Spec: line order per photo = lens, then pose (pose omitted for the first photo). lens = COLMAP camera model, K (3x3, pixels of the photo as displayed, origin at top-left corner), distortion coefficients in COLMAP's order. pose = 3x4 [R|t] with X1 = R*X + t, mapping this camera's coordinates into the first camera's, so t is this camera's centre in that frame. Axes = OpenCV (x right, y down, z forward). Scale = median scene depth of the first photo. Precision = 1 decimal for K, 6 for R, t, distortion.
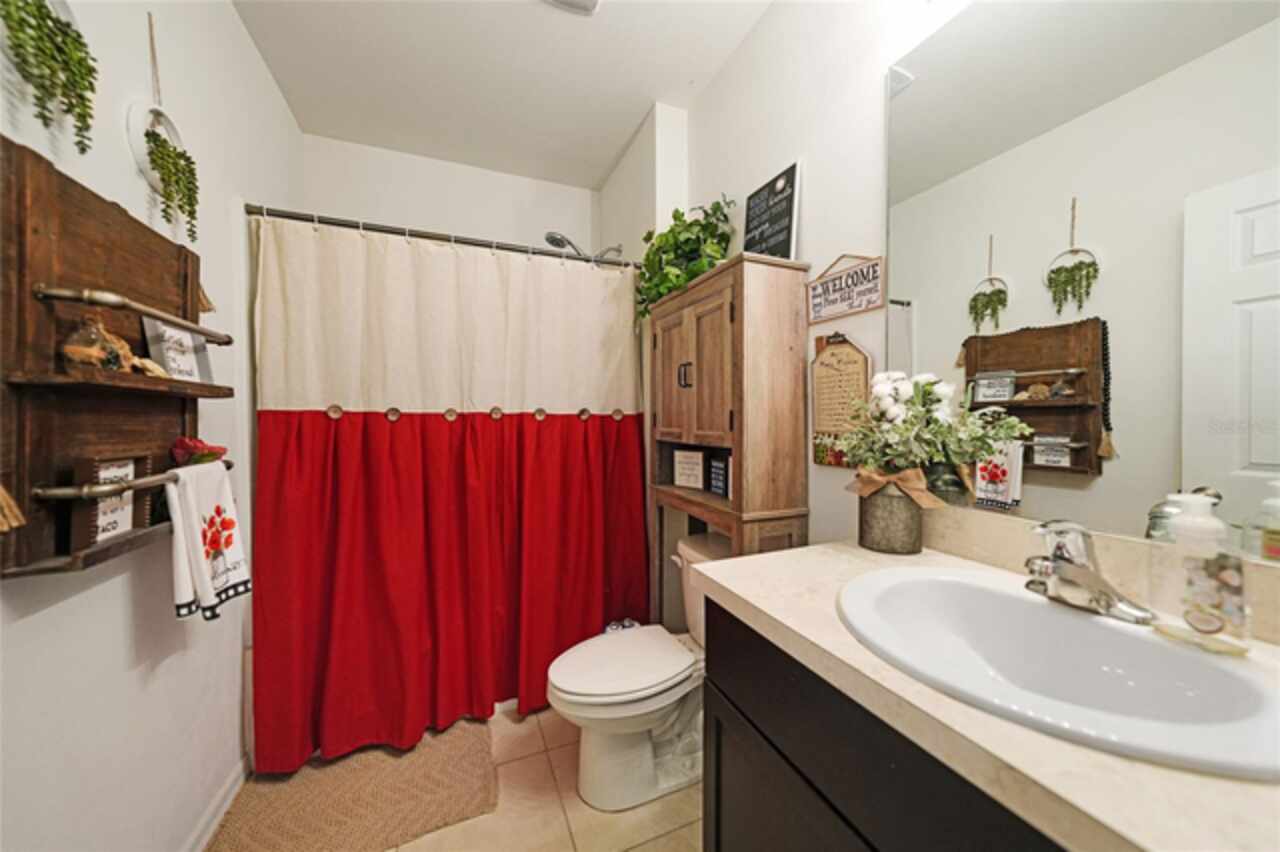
lens RADIAL K [[432.4, 0, 642.7], [0, 432.4, 423.4], [0, 0, 1]] dist [-0.000126, 0.000216]
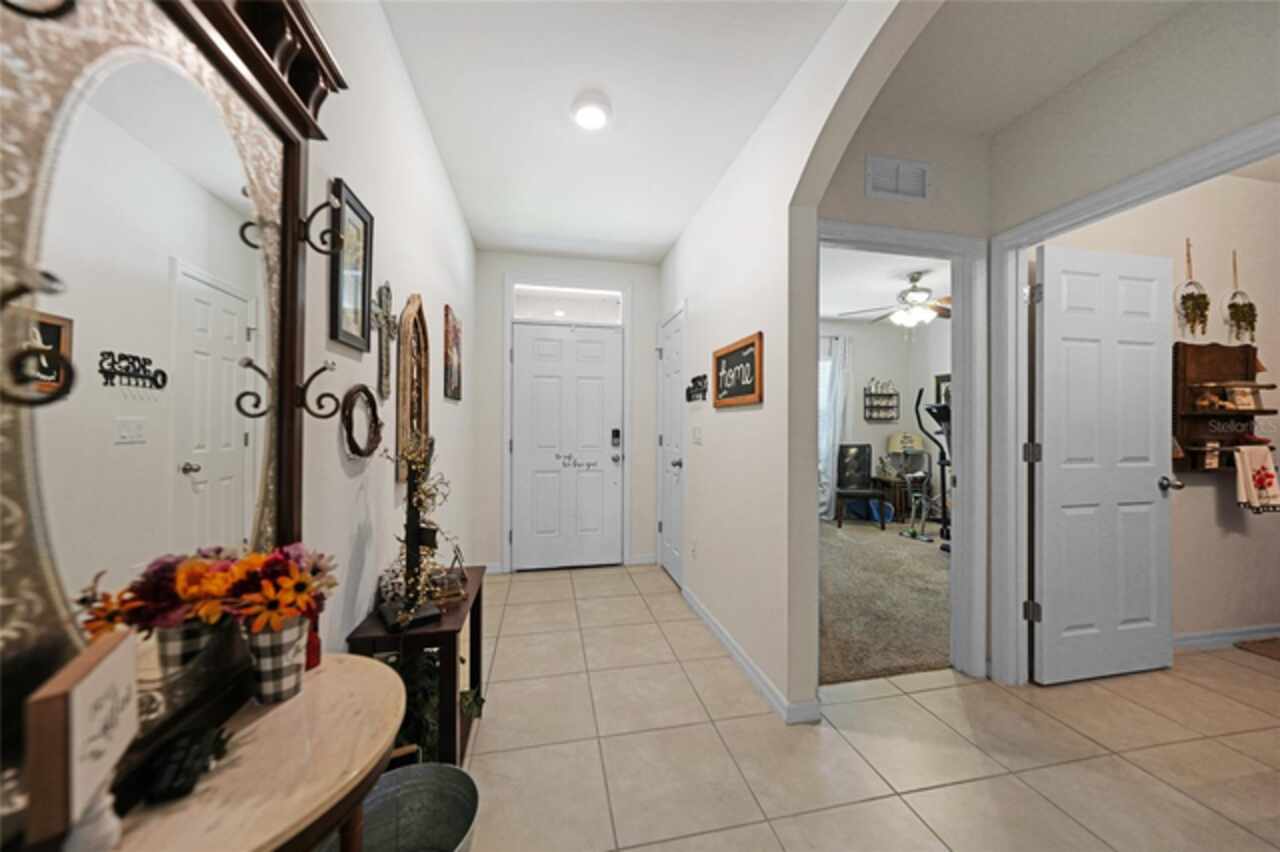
lens RADIAL K [[417.9, 0, 640.0], [0, 417.9, 426.0], [0, 0, 1]] dist [0.017745, 0.000083]
pose [[-0.205226, 0.007796, -0.978684, 1.951490], [-0.011349, 0.999882, 0.010344, 0.005181], [0.978649, 0.013230, -0.205113, -1.764455]]
